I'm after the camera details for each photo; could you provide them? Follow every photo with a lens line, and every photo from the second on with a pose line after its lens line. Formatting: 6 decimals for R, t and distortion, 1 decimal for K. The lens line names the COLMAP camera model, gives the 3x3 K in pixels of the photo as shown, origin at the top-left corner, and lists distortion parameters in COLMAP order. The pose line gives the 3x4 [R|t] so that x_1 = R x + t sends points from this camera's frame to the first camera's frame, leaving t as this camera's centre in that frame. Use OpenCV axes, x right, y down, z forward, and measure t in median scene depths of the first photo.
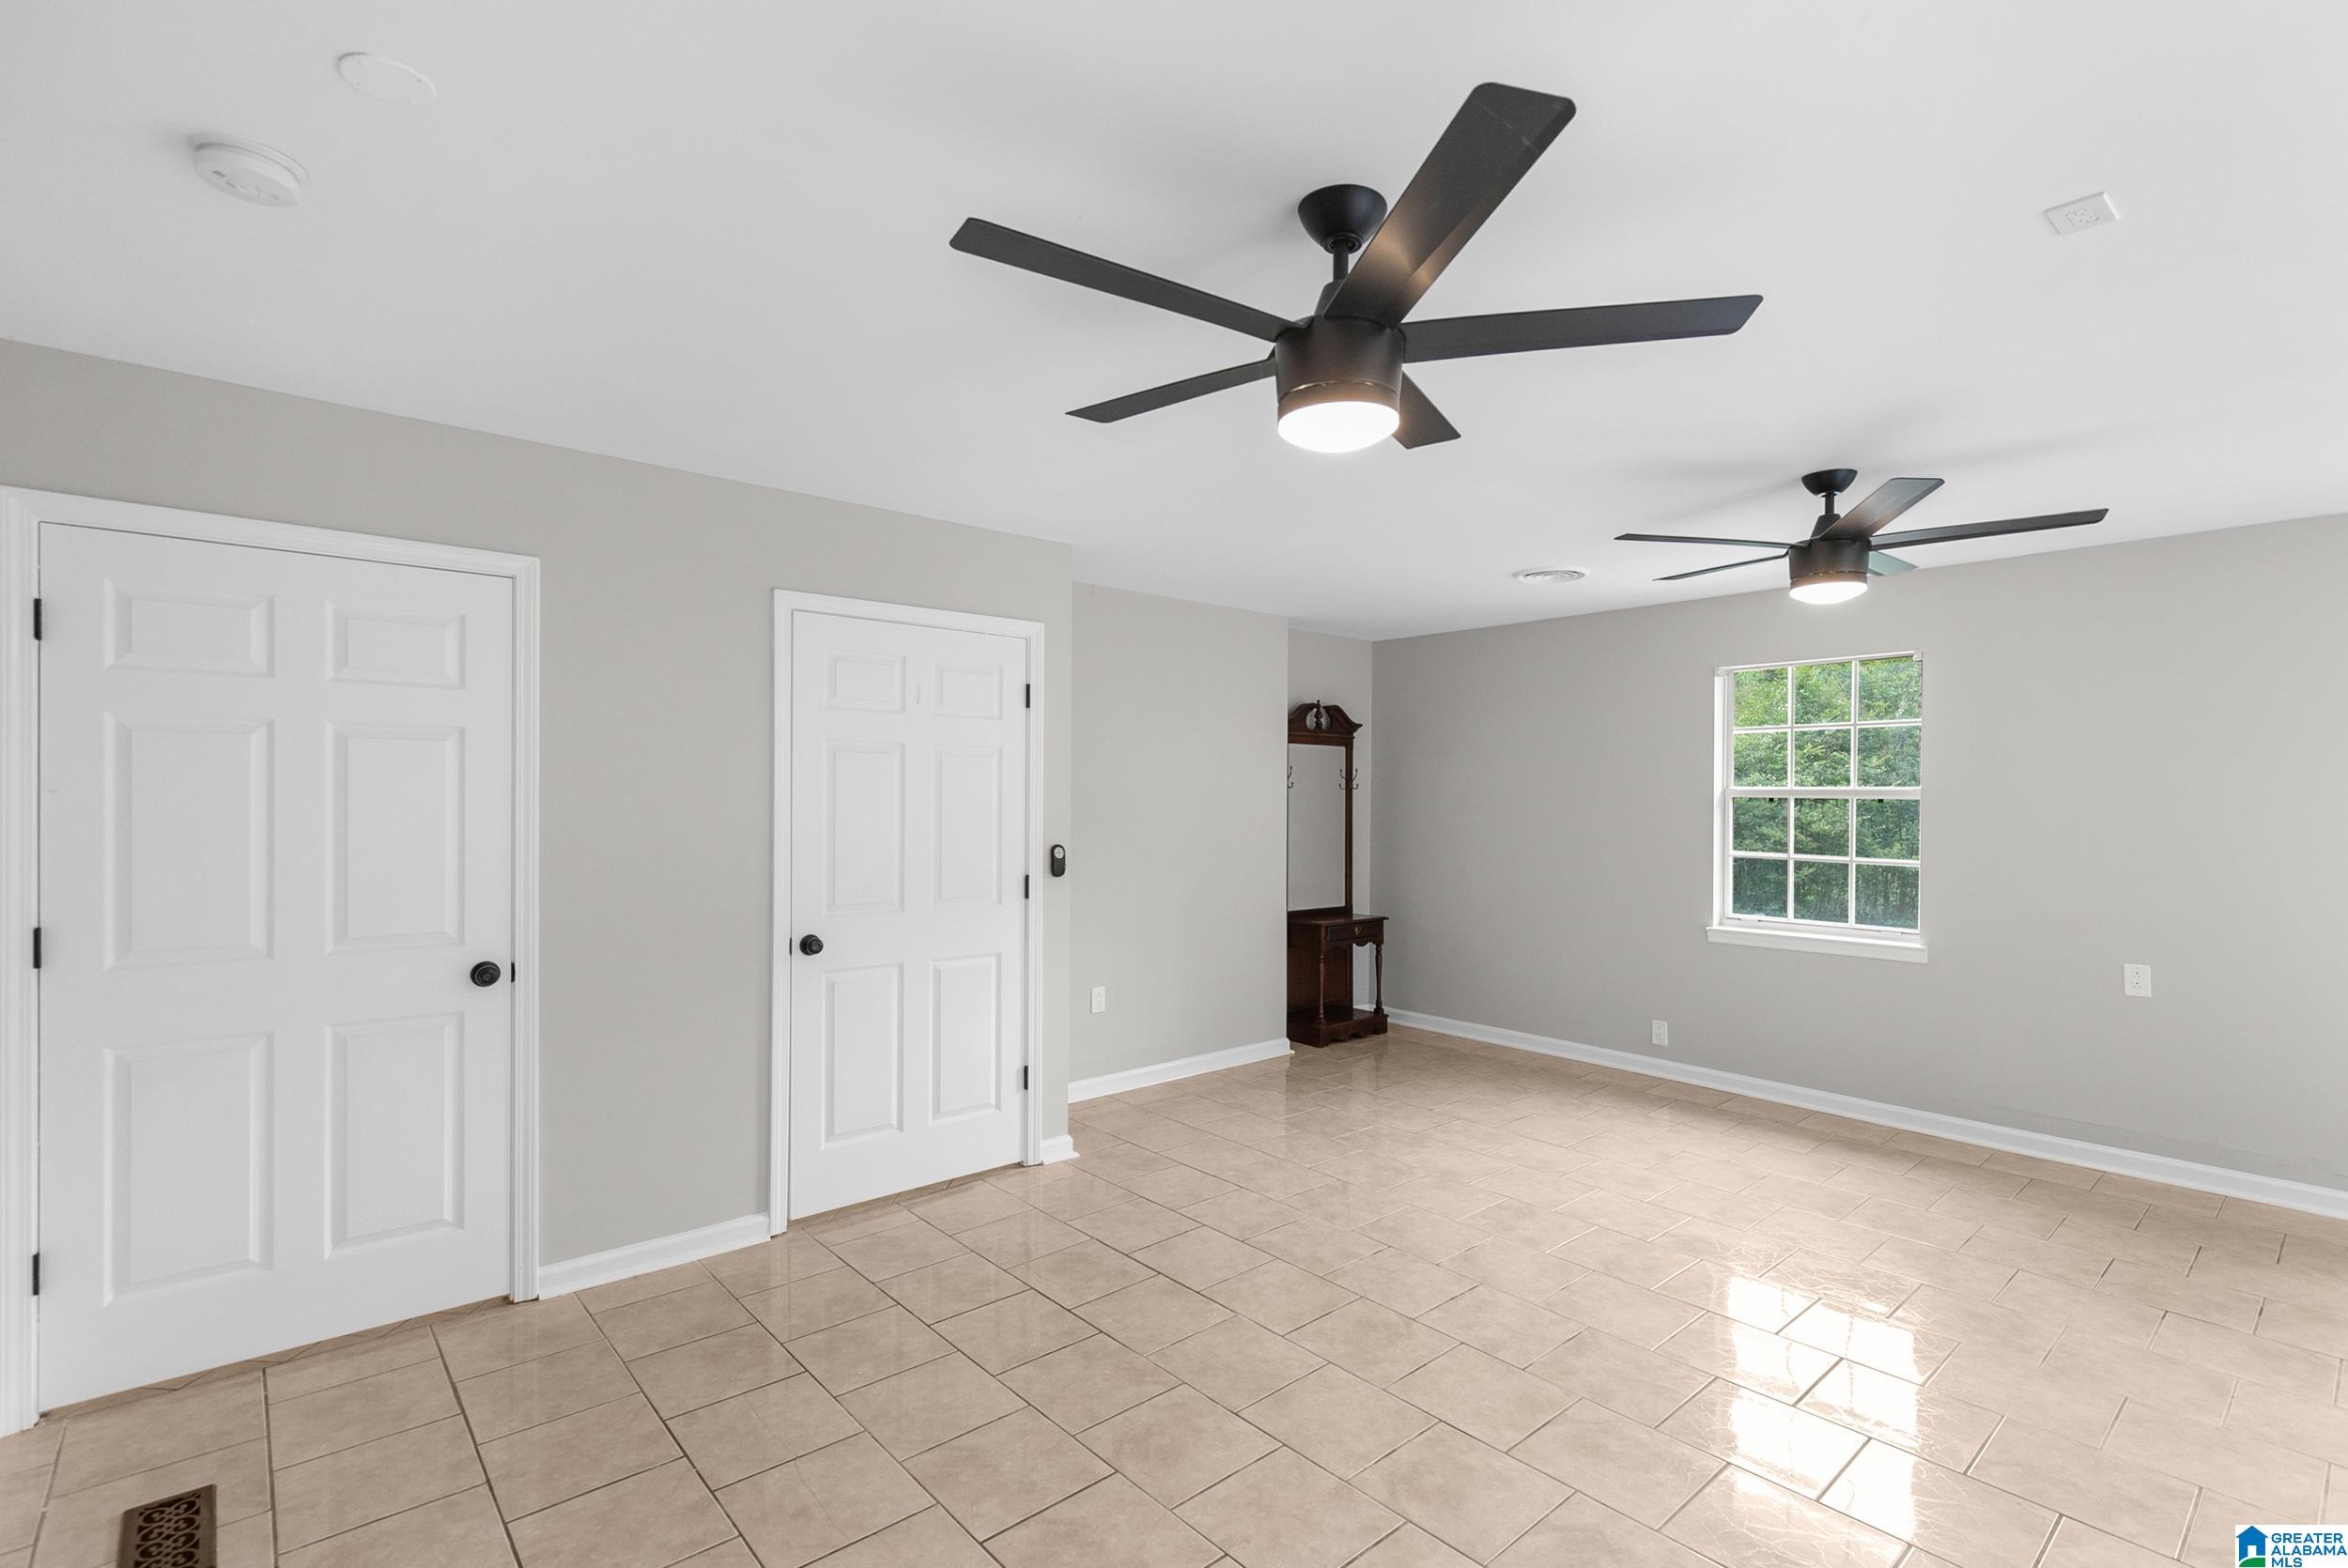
lens RADIAL K [[1079.5, 0, 1204.7], [0, 1079.5, 793.8], [0, 0, 1]] dist [0.004393, 0.000291]
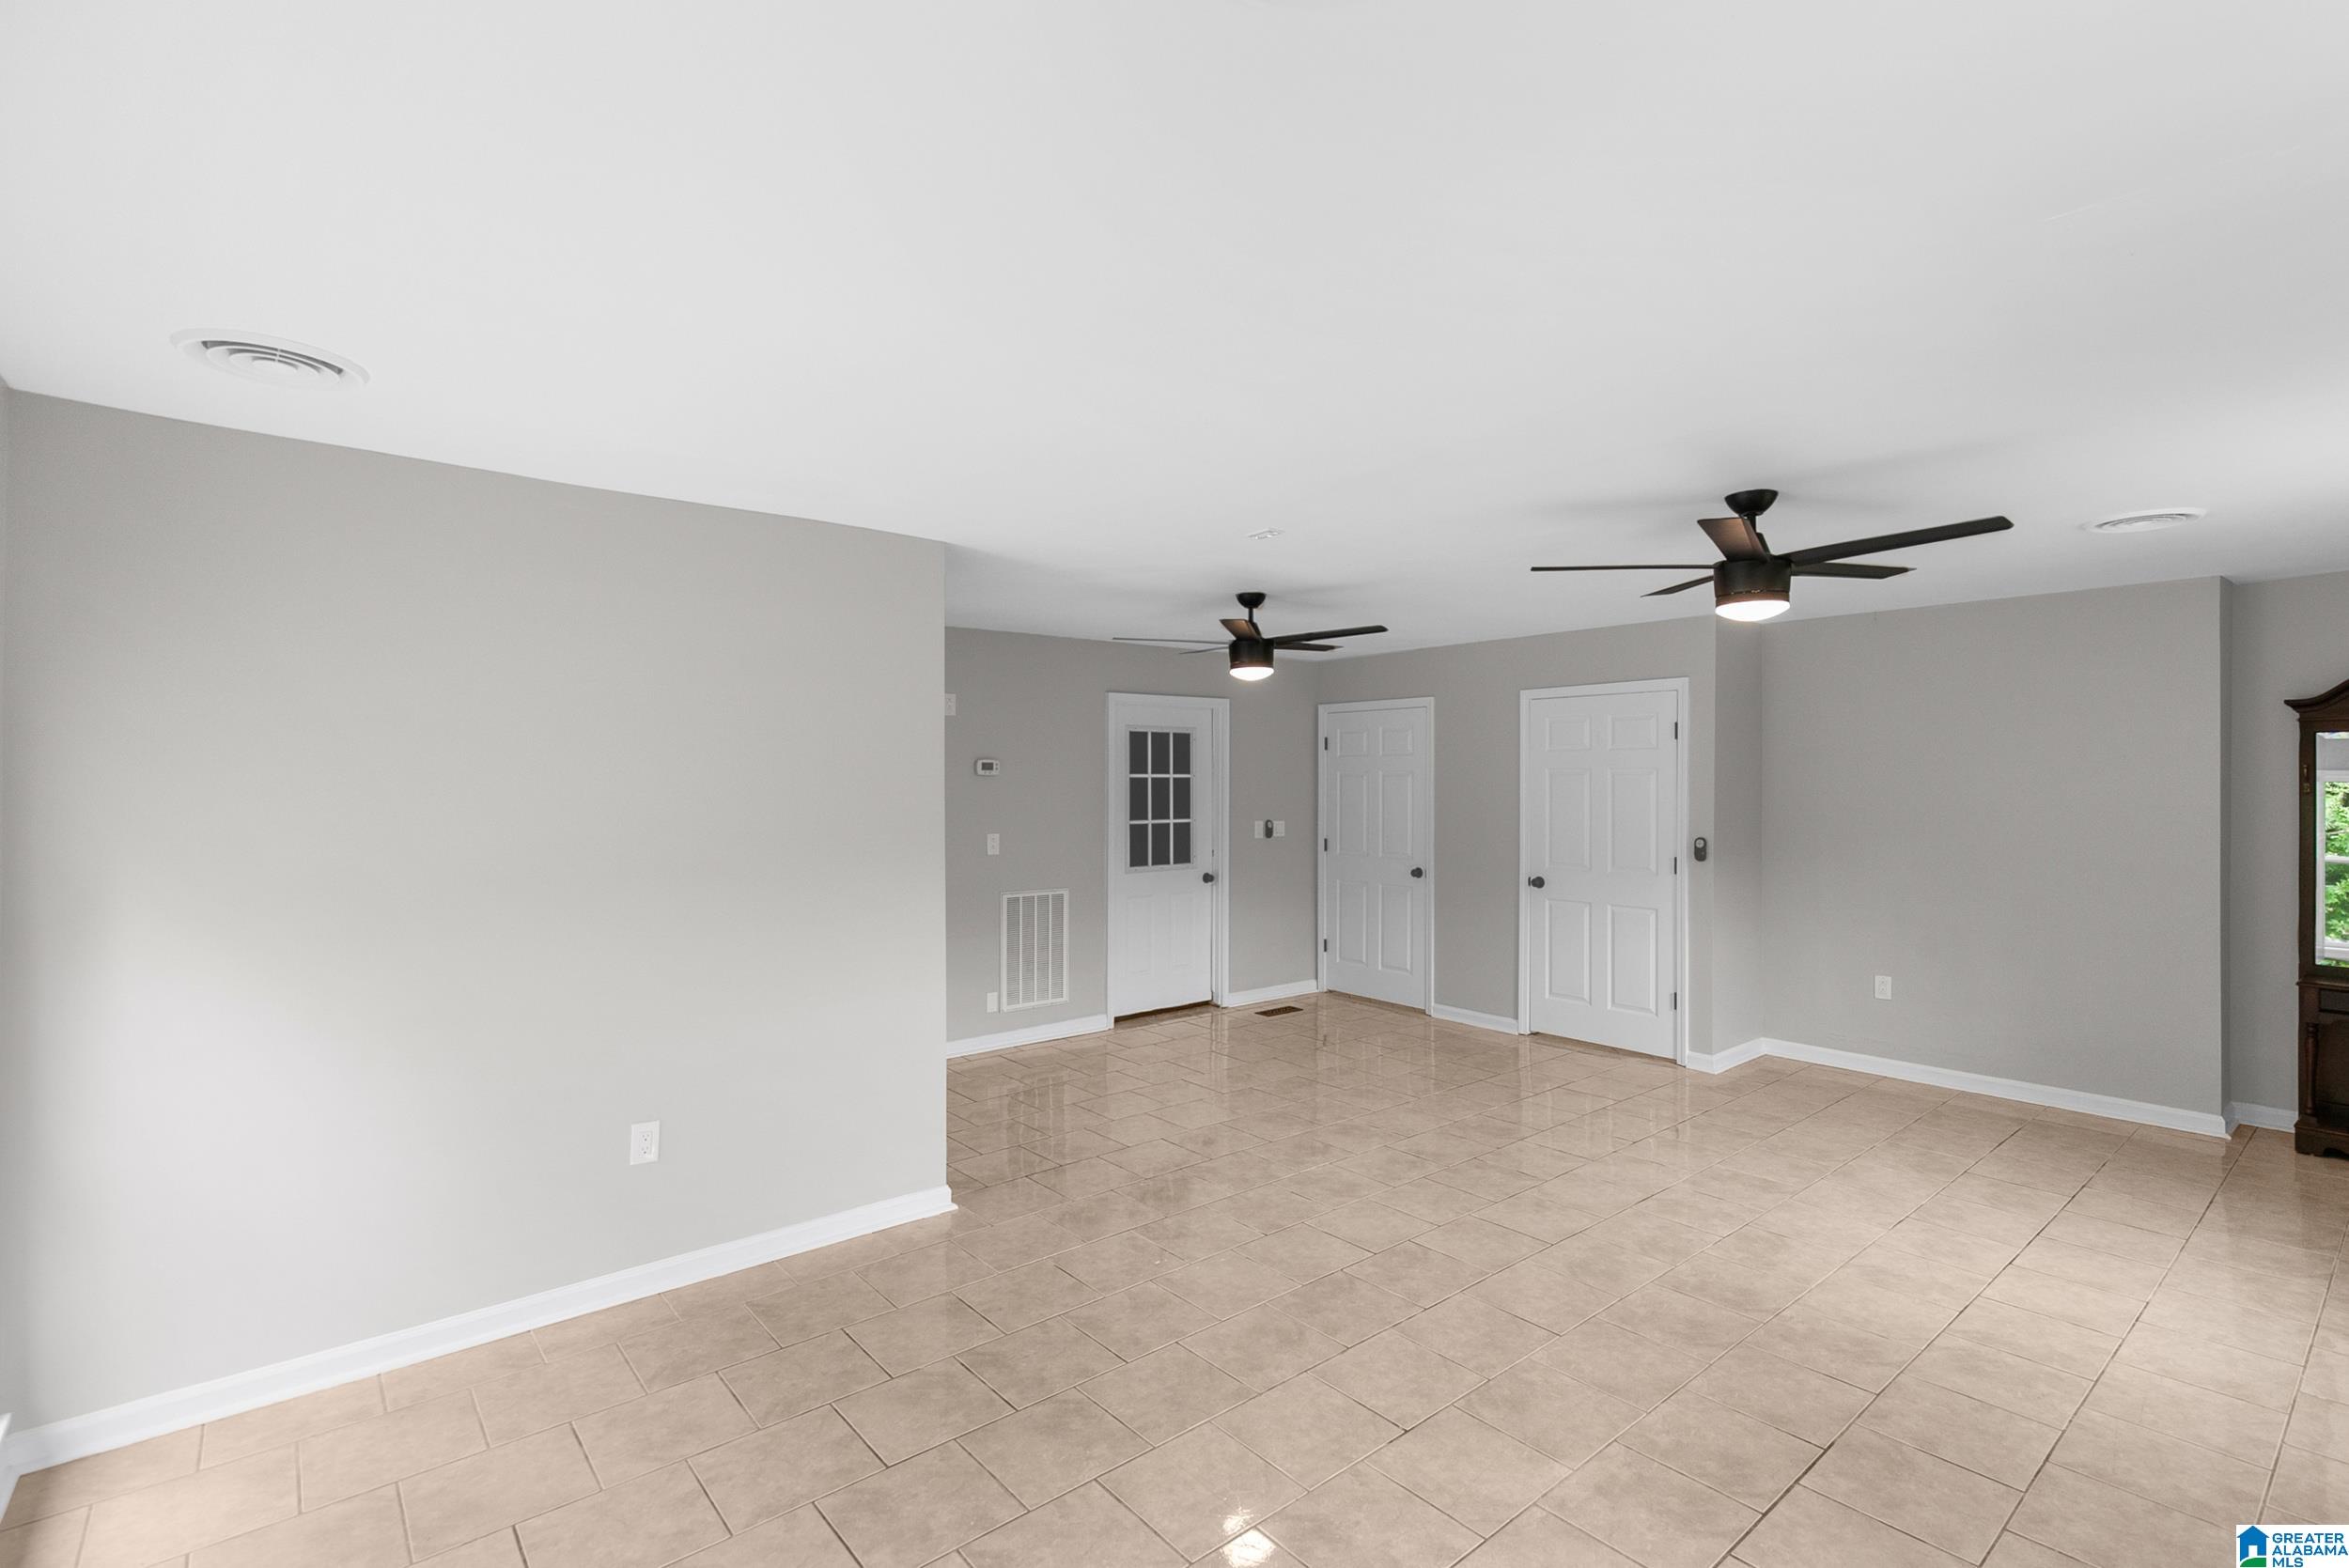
lens RADIAL K [[1080.0, 0, 1205.2], [0, 1080.0, 793.8], [0, 0, 1]] dist [0.004393, 0.000291]
pose [[-0.016835, 0.000551, -0.999858, 1.265223], [-0.003671, 0.999993, 0.000613, -0.006877], [0.999852, 0.003680, -0.016833, 0.411354]]
